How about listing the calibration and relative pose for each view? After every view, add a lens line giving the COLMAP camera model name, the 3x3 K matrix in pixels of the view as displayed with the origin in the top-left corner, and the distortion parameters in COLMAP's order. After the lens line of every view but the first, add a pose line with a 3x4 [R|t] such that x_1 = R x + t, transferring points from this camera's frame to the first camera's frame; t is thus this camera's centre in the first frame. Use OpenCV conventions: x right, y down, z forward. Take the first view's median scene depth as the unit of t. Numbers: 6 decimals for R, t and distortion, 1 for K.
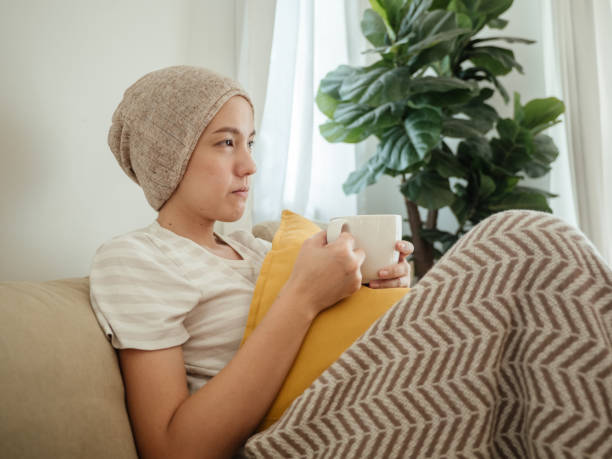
lens RADIAL K [[558.4, 0, 306.0], [0, 558.4, 229.5], [0, 0, 1]] dist [0.007728, 0.006214]
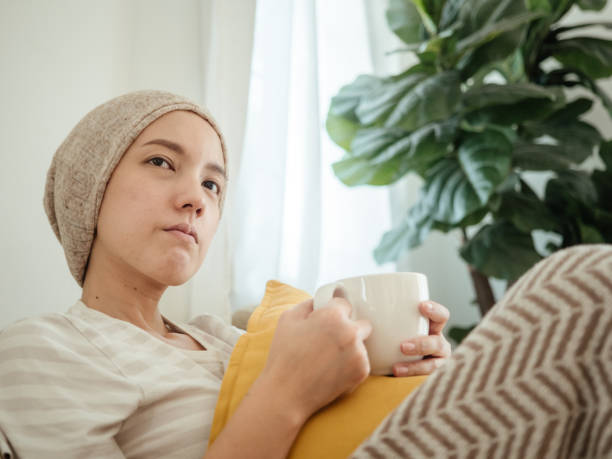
lens RADIAL K [[874.0, 0, 317.1], [0, 874.0, 237.0], [0, 0, 1]] dist [0.041826, 0.000666]
pose [[0.998839, -0.045807, -0.014895, 0.020148], [0.043822, 0.992543, -0.113749, 0.021544], [0.019994, 0.112964, 0.993398, -0.033277]]
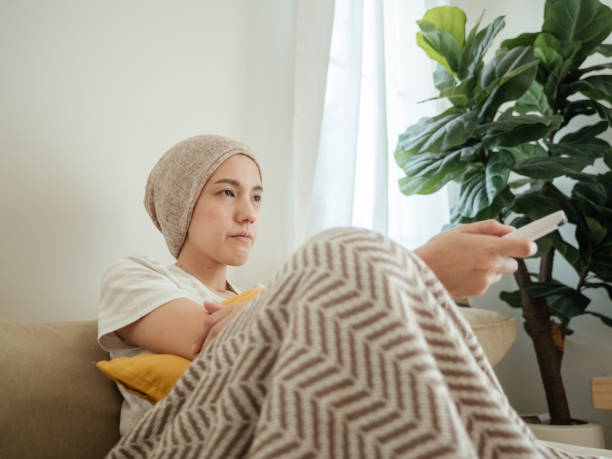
lens RADIAL K [[558.4, 0, 306.0], [0, 558.4, 229.5], [0, 0, 1]] dist [0.007728, 0.006214]
pose [[0.936589, -0.064572, -0.344429, 0.225105], [0.019379, 0.990916, -0.133077, 0.032271], [0.349893, 0.117964, 0.929333, 0.037418]]
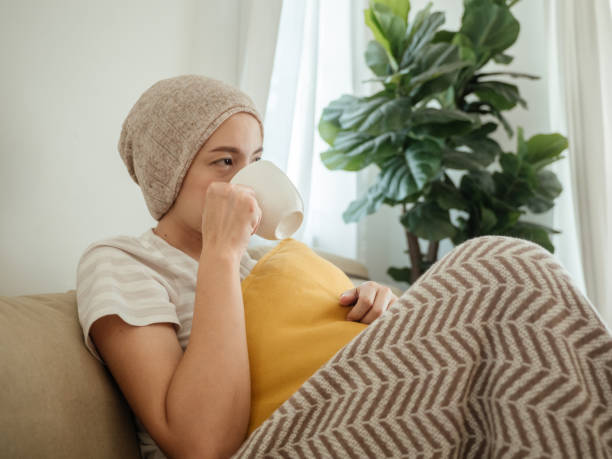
lens RADIAL K [[558.4, 0, 306.0], [0, 558.4, 229.5], [0, 0, 1]] dist [0.007728, 0.006214]
pose [[0.999208, 0.035041, -0.018865, 0.024827], [-0.036027, 0.997852, -0.054717, 0.005672], [0.016907, 0.055354, 0.998324, 0.013646]]
